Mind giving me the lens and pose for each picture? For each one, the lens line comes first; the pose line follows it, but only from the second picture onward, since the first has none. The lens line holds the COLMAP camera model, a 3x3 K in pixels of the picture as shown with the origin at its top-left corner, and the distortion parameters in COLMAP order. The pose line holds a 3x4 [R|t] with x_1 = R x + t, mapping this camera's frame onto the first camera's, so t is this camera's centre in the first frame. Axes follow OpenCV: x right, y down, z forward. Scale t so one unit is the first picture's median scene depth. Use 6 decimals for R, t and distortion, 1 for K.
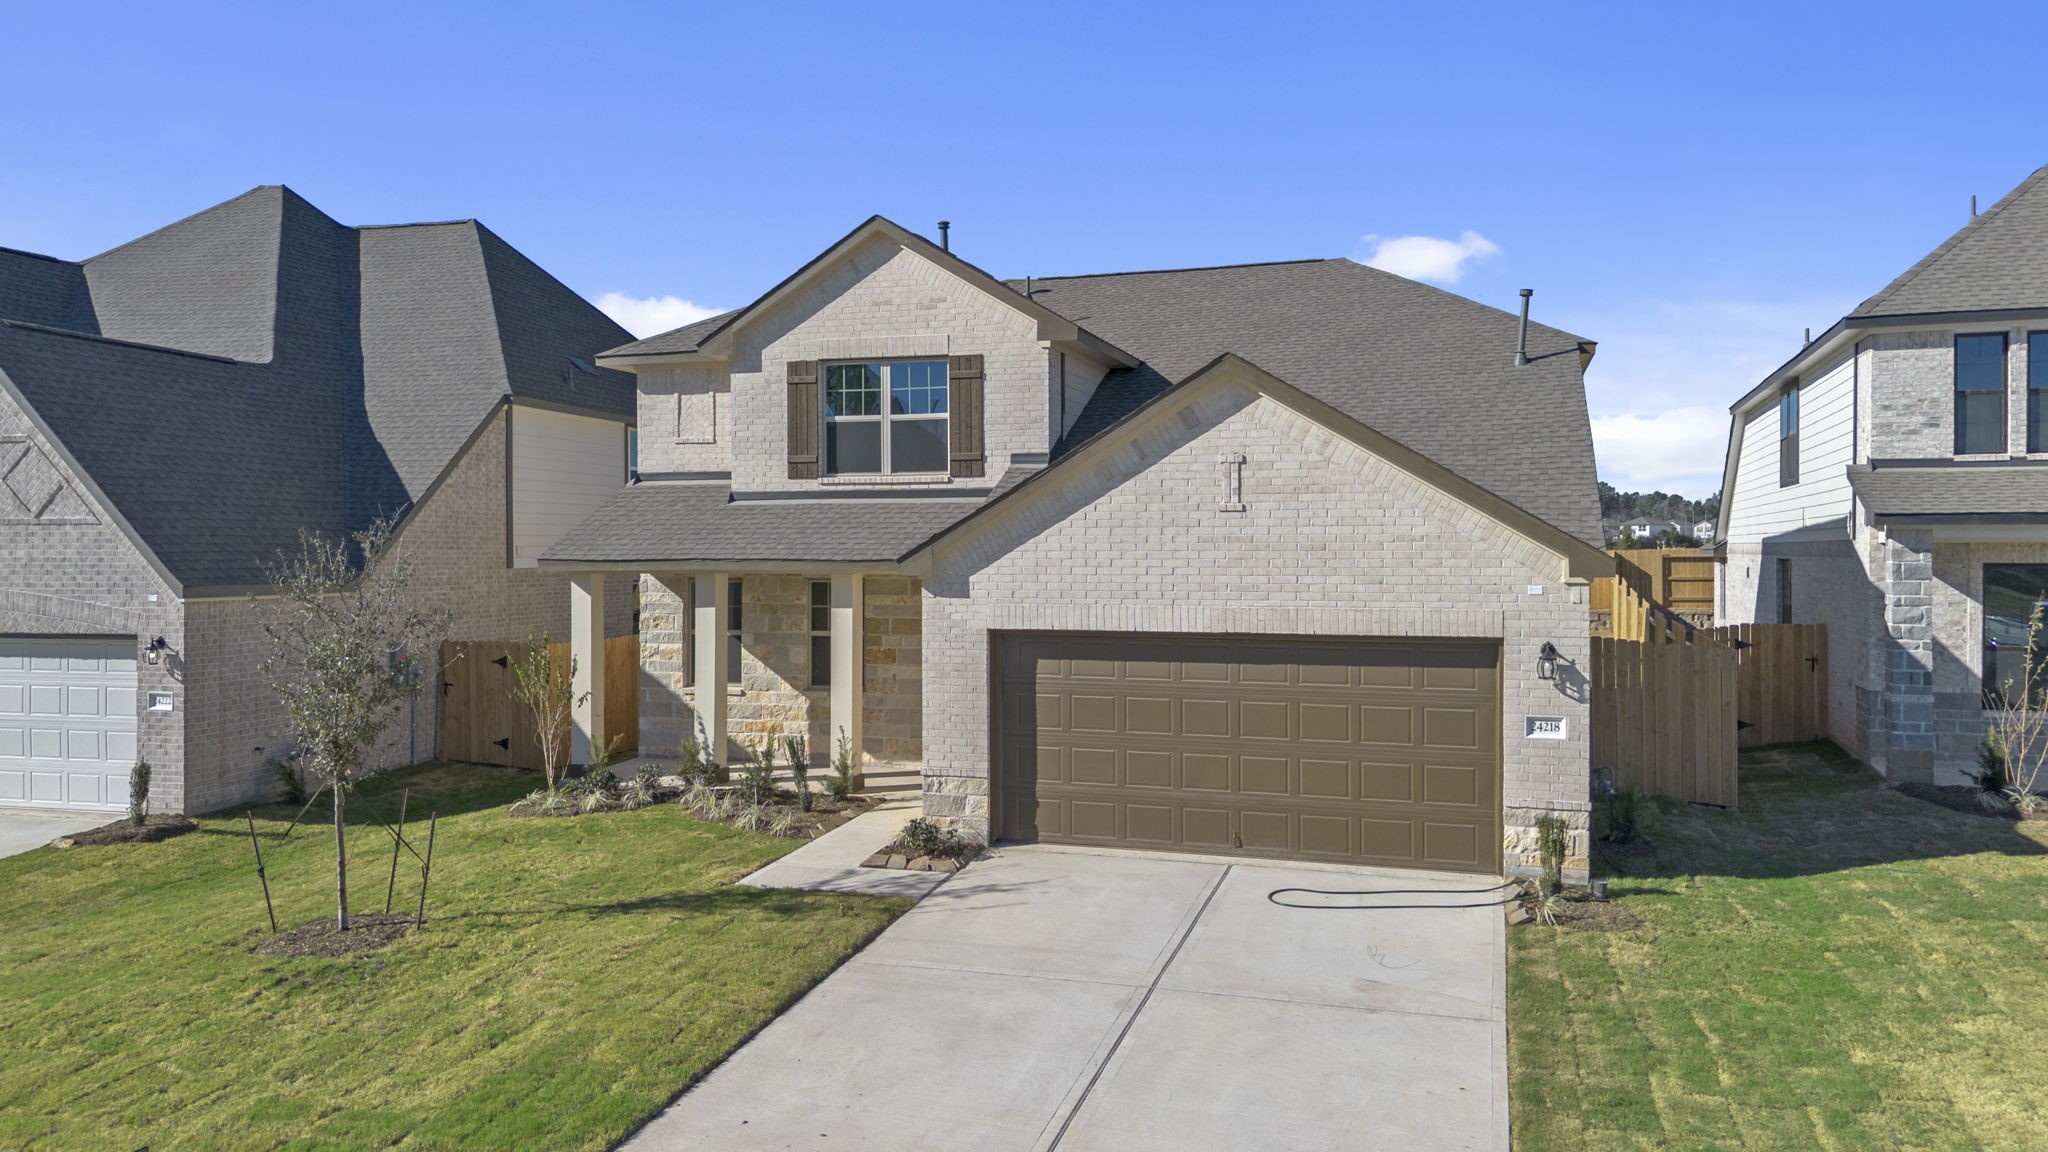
lens RADIAL K [[1442.7, 0, 993.6], [0, 1442.7, 572.6], [0, 0, 1]] dist [0.072787, -0.070750]
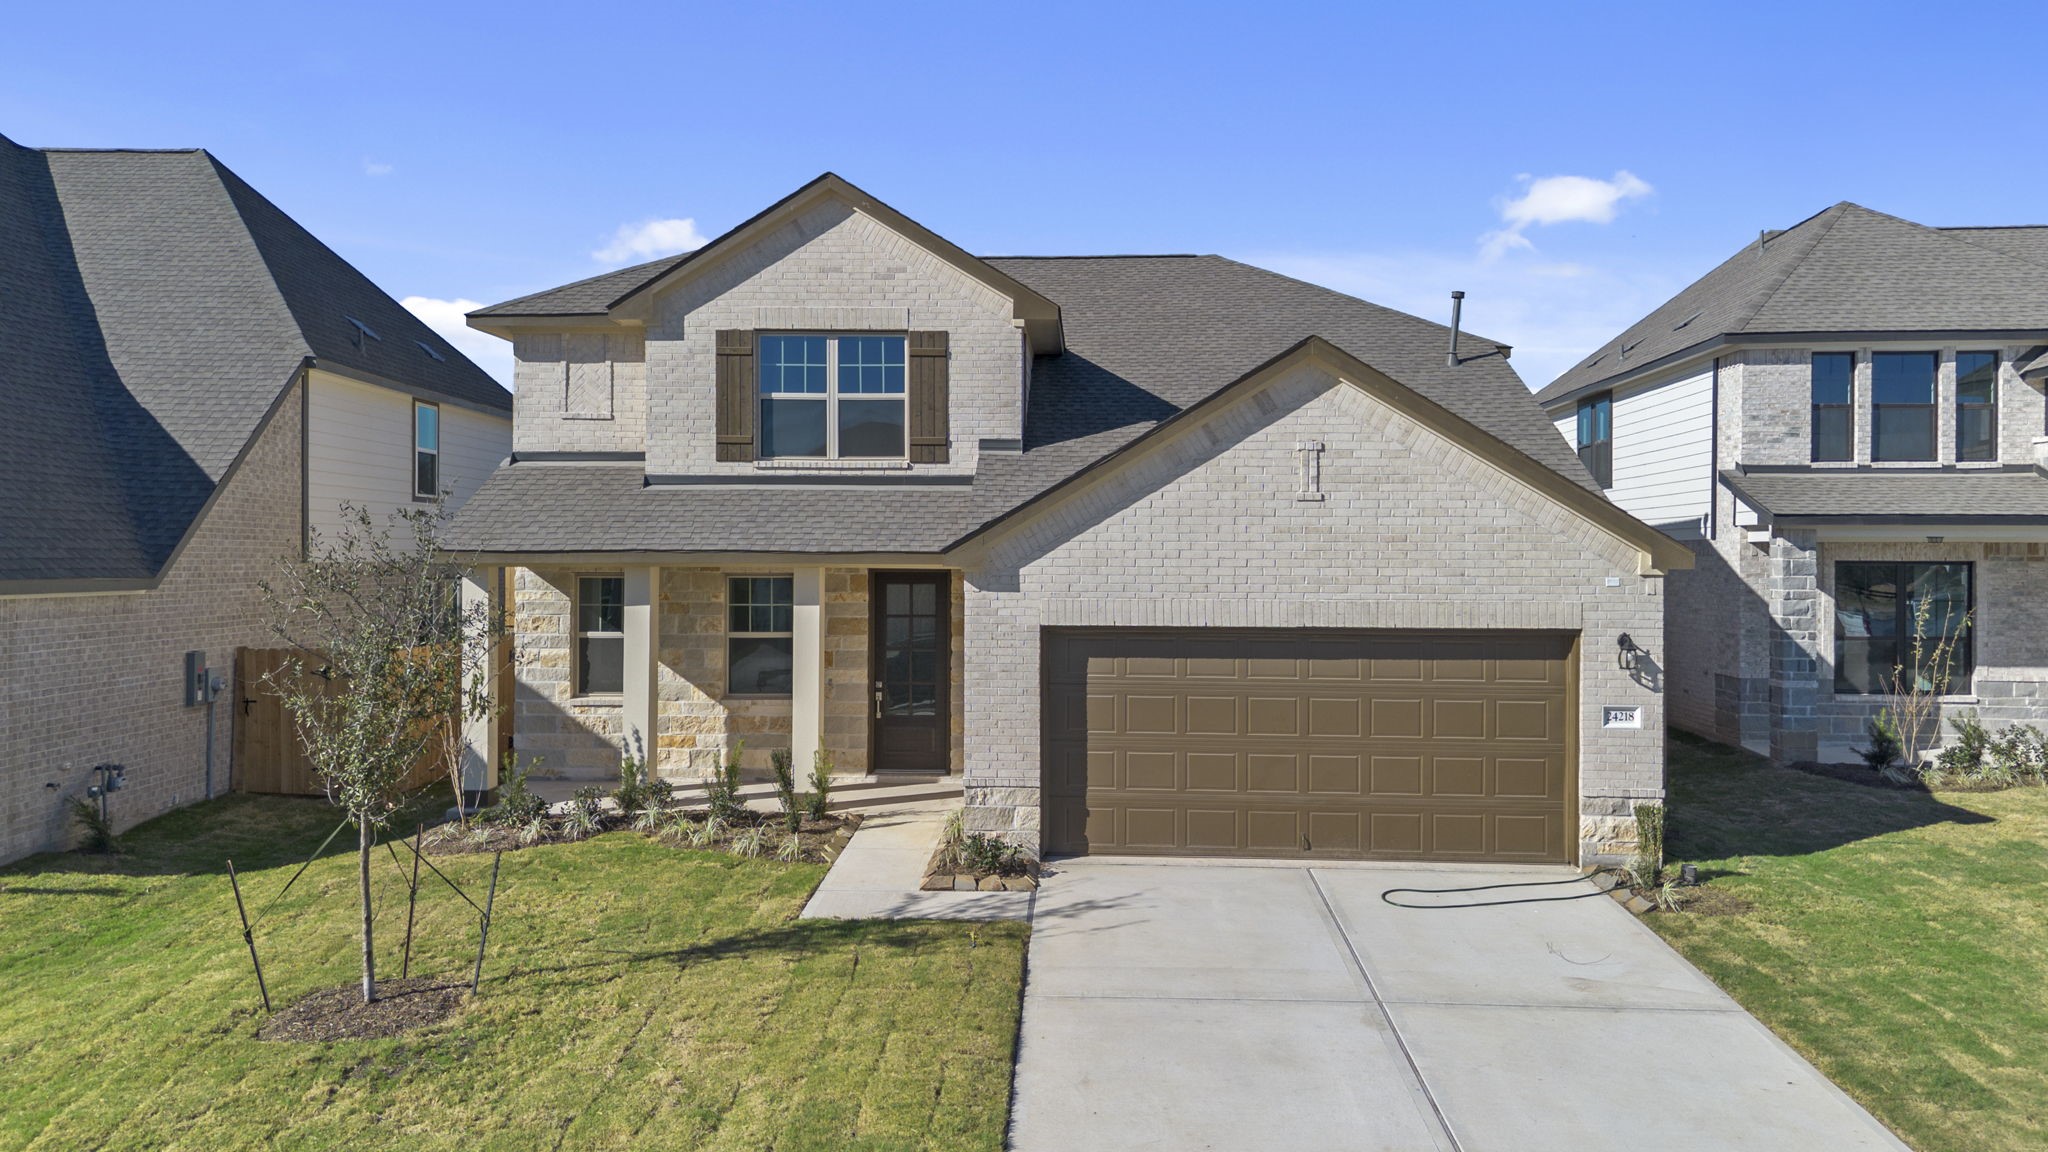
lens RADIAL K [[1470.1, 0, 992.0], [0, 1470.1, 574.4], [0, 0, 1]] dist [0.065376, -0.058726]
pose [[0.965607, 0.001772, 0.259999, -0.277120], [-0.001220, 0.999997, -0.002284, 0.008544], [-0.260002, 0.001888, 0.965606, 0.100640]]
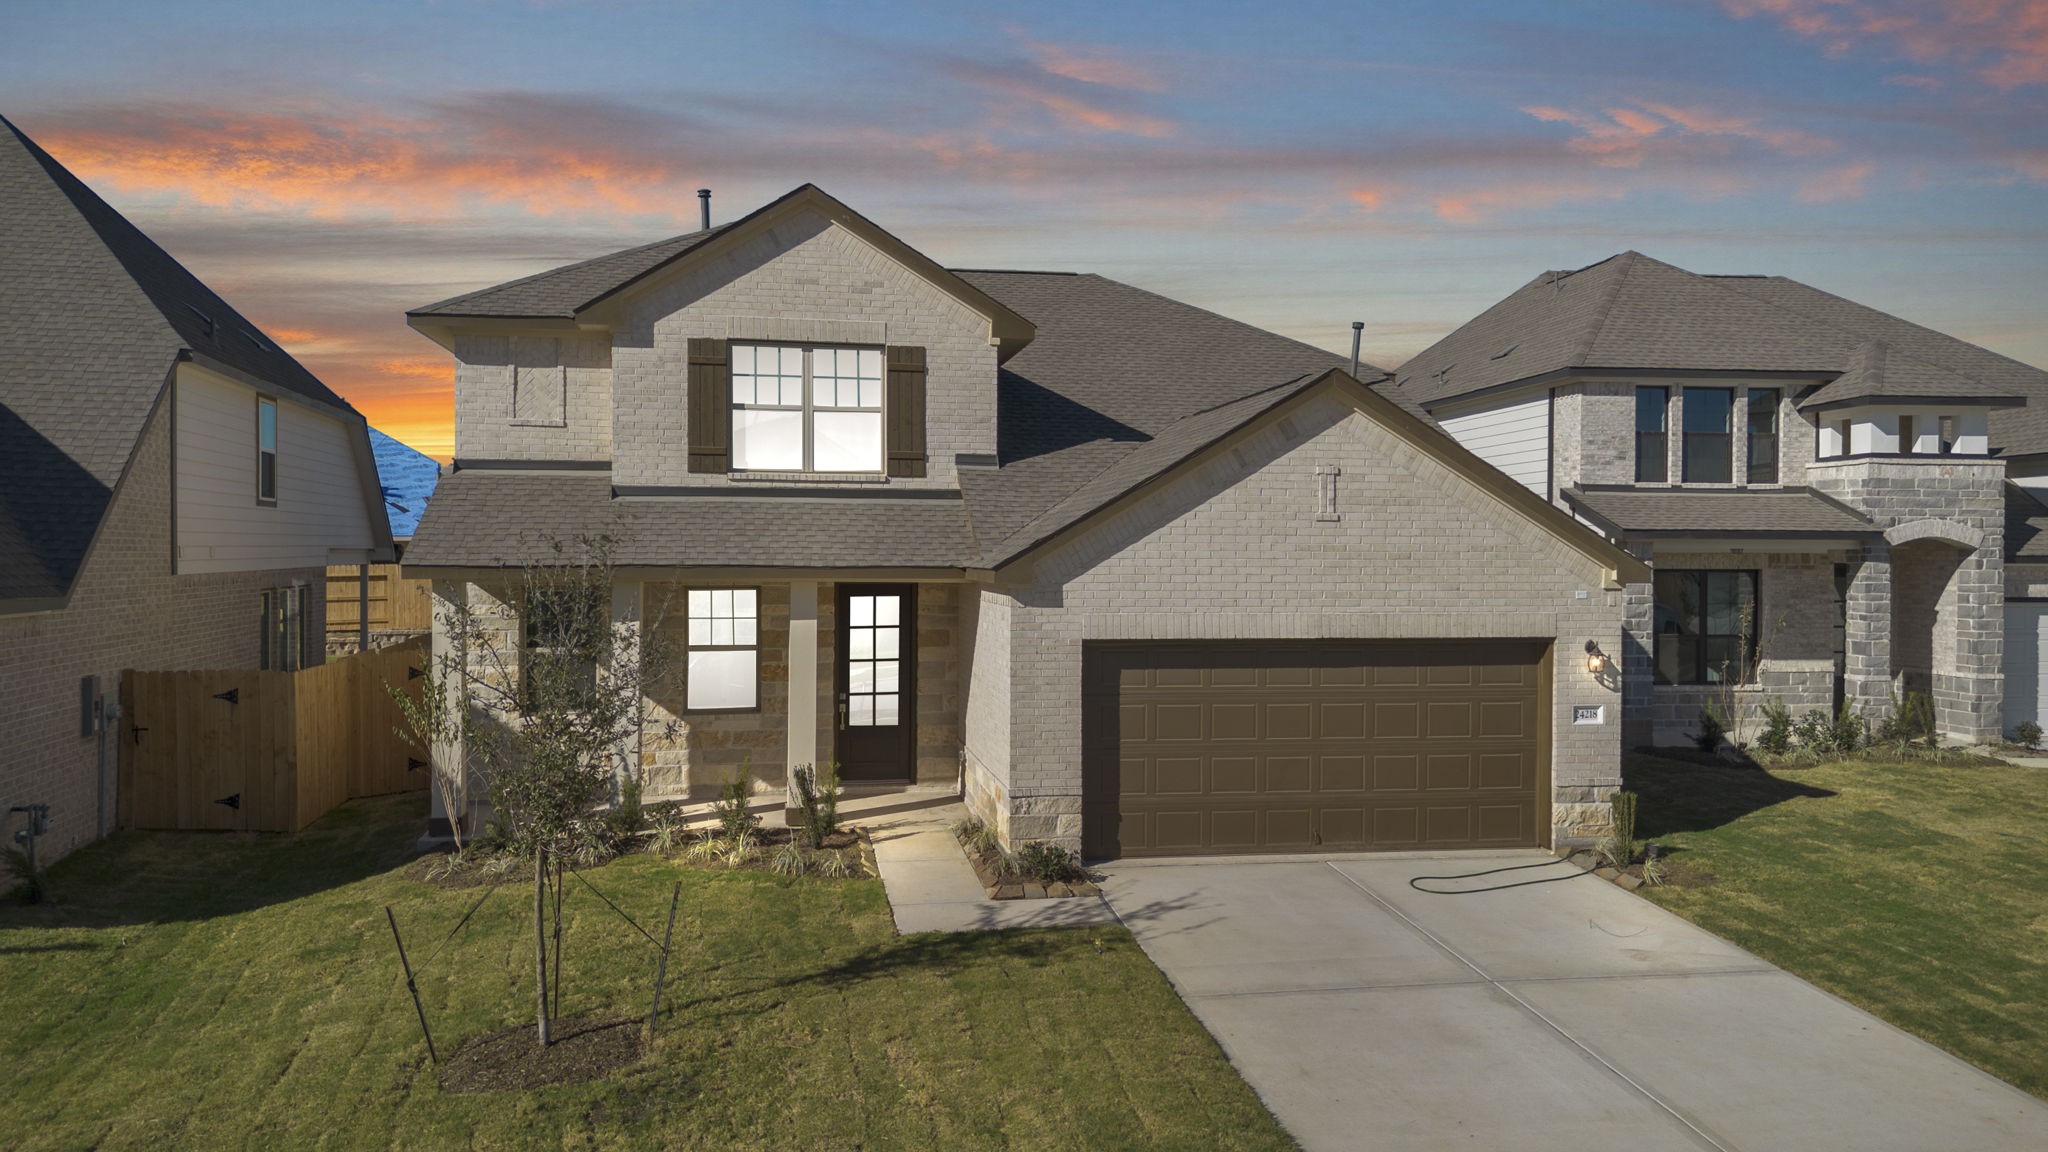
lens RADIAL K [[1470.1, 0, 992.0], [0, 1470.1, 574.4], [0, 0, 1]] dist [0.065376, -0.058726]
pose [[0.886564, -0.002206, 0.462601, -0.506650], [0.001643, 0.999997, 0.001620, -0.005834], [-0.462603, -0.000676, 0.886565, 0.161911]]
